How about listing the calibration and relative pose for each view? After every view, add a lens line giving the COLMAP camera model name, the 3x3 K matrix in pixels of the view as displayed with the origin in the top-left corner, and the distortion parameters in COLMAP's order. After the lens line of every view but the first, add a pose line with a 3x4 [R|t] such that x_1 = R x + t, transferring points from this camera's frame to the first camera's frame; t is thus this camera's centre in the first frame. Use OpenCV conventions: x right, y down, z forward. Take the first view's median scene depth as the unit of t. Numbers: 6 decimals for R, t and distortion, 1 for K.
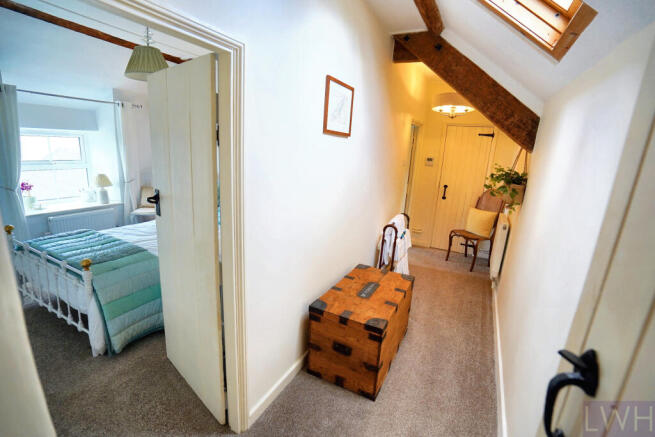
lens RADIAL K [[302.3, 0, 327.5], [0, 302.3, 218.5], [0, 0, 1]] dist [-0.053044, 0.018545]
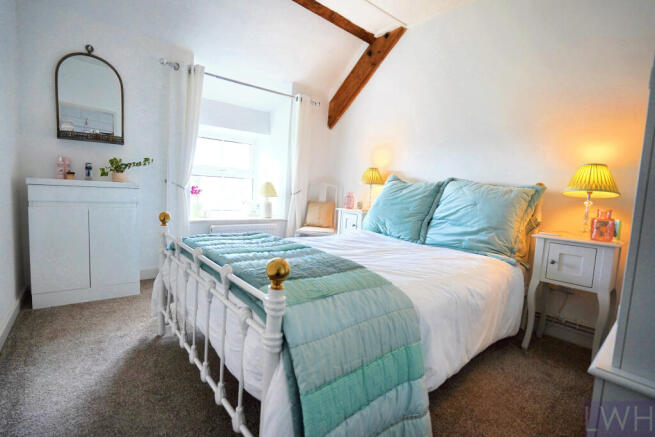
lens RADIAL K [[302.3, 0, 327.5], [0, 302.3, 218.5], [0, 0, 1]] dist [-0.053044, 0.018545]
pose [[0.923955, 0.023088, -0.381804, -0.477660], [-0.087914, 0.984272, -0.153232, 0.109709], [0.372261, 0.175145, 0.911453, 0.507884]]
